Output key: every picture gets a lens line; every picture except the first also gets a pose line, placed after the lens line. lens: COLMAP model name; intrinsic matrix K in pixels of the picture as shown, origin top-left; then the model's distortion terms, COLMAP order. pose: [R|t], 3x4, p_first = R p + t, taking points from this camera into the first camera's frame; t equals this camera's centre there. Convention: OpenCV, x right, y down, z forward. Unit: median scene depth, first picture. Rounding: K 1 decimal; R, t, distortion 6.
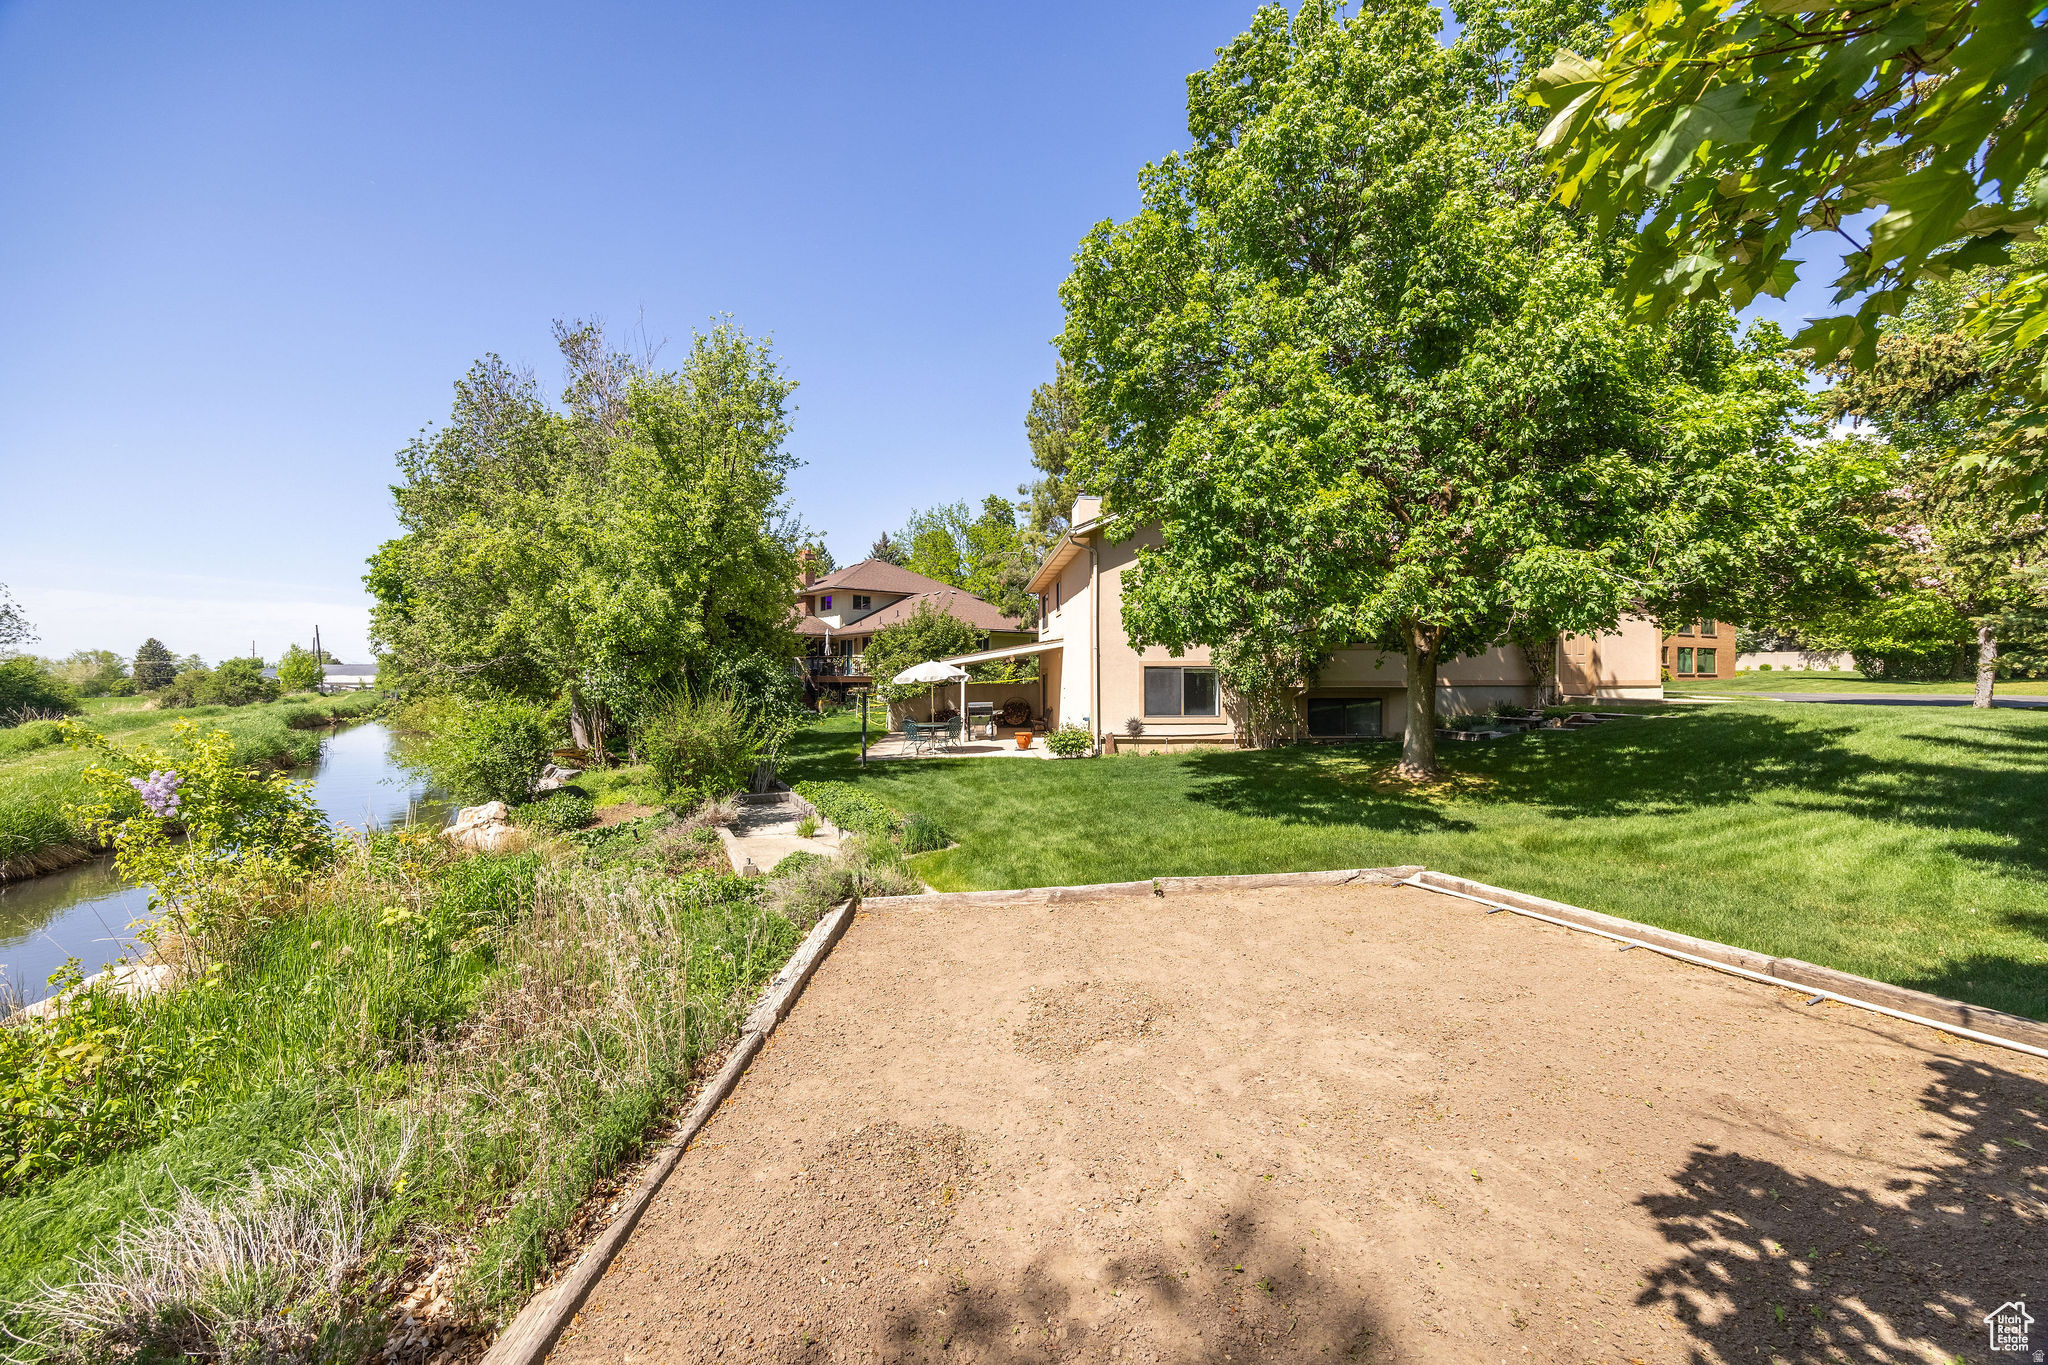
lens RADIAL K [[798.3, 0, 1024.0], [0, 798.3, 682.5], [0, 0, 1]] dist [0.000665, 0.000077]
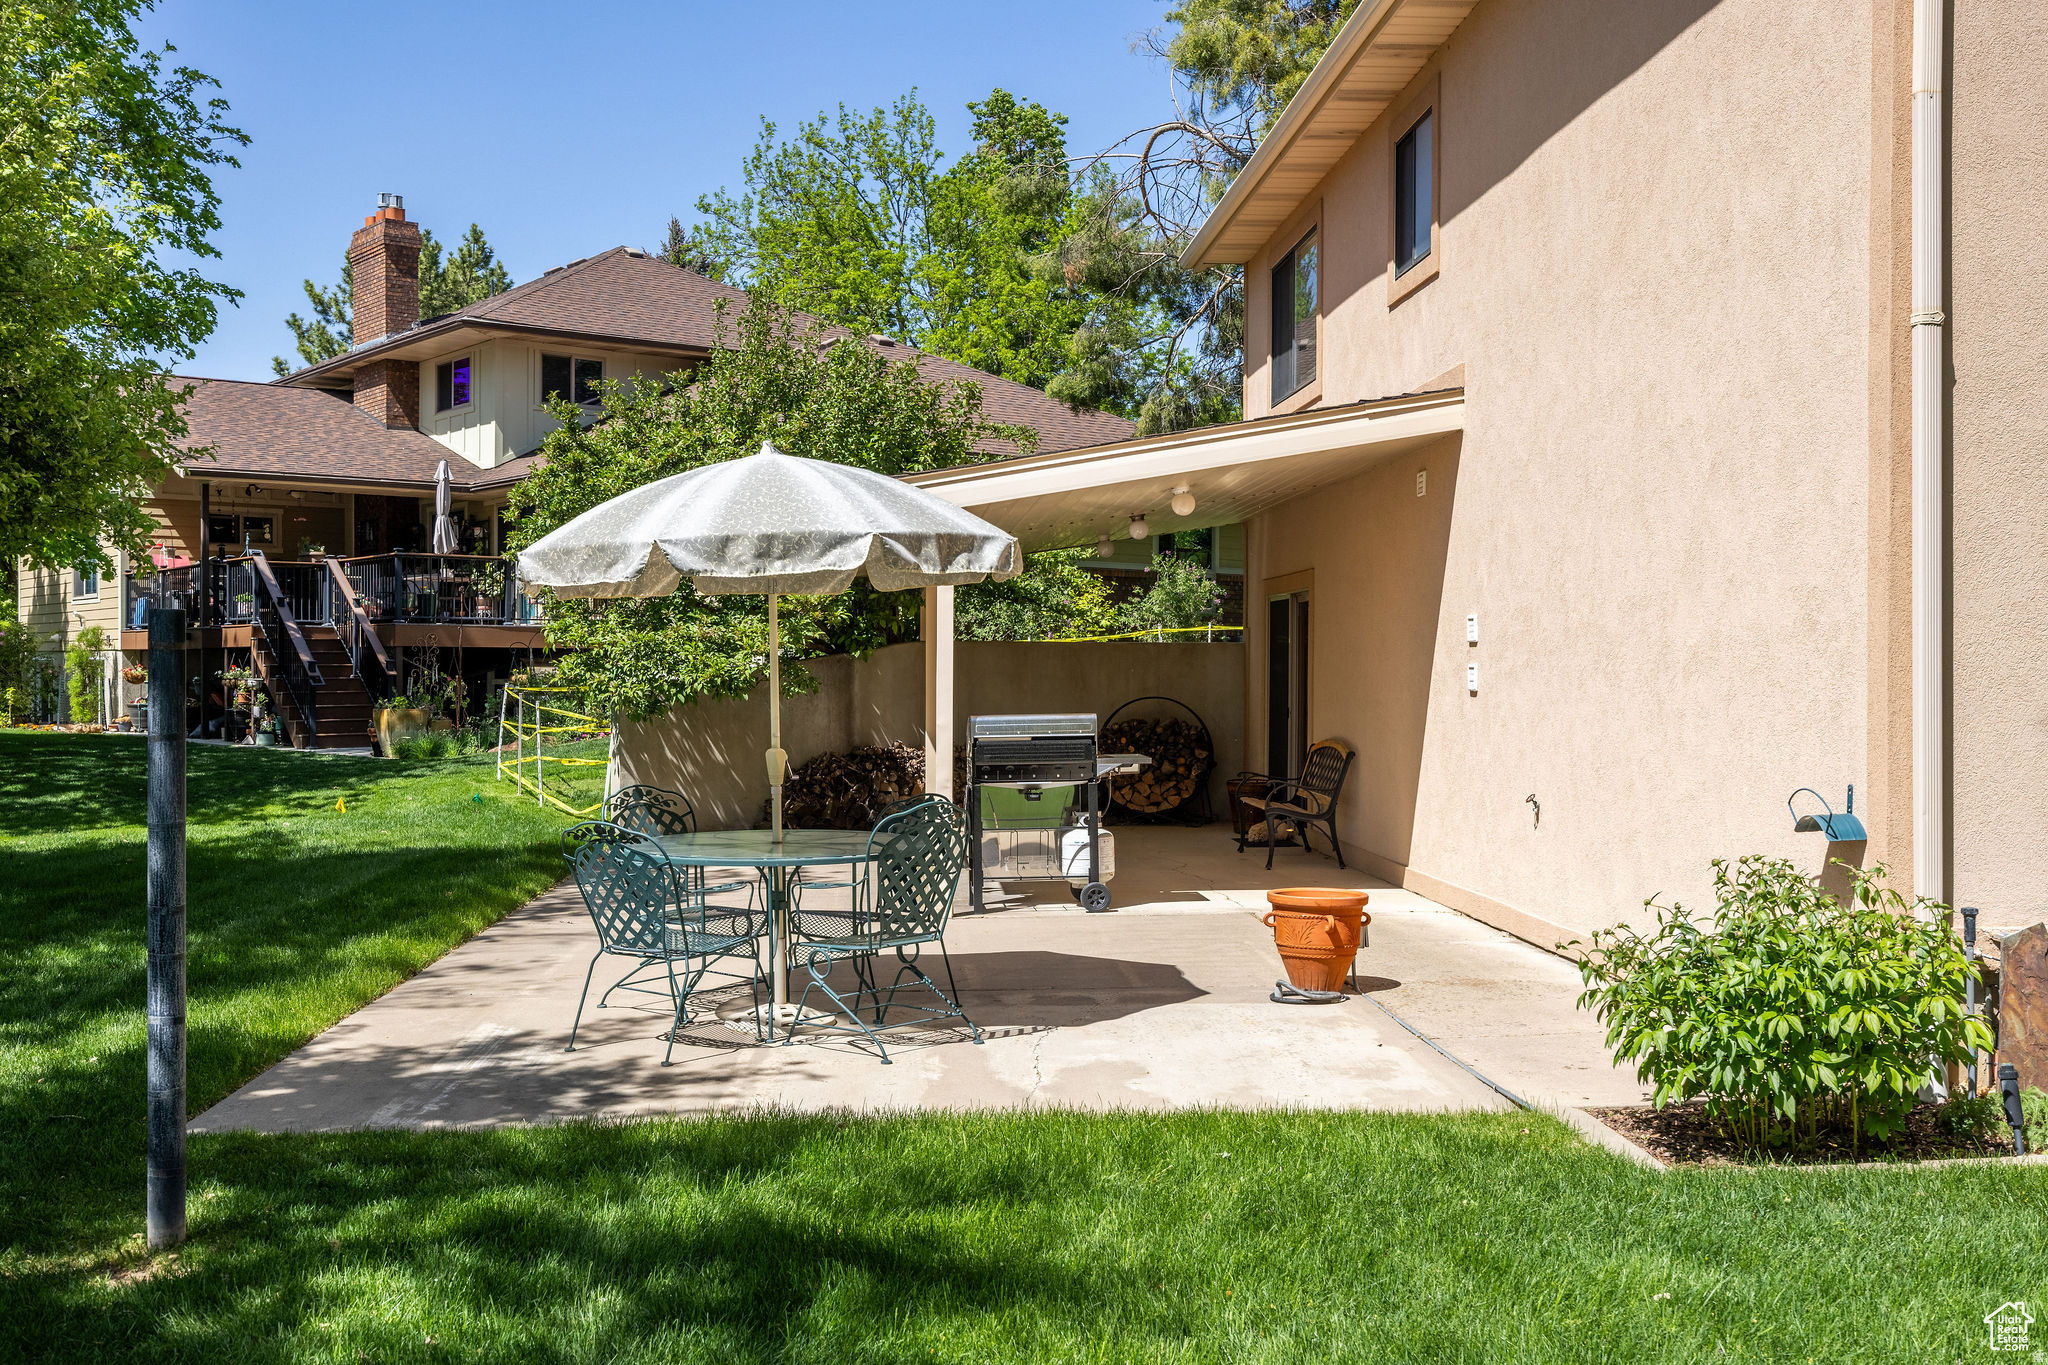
lens RADIAL K [[2074.8, 0, 1024.0], [0, 2074.8, 682.5], [0, 0, 1]] dist [0.000769, 0.000240]
pose [[0.999846, 0.002131, -0.017431, -0.024219], [-0.002065, 0.999991, 0.003767, 0.007548], [0.017439, -0.003731, 0.999841, 0.244856]]
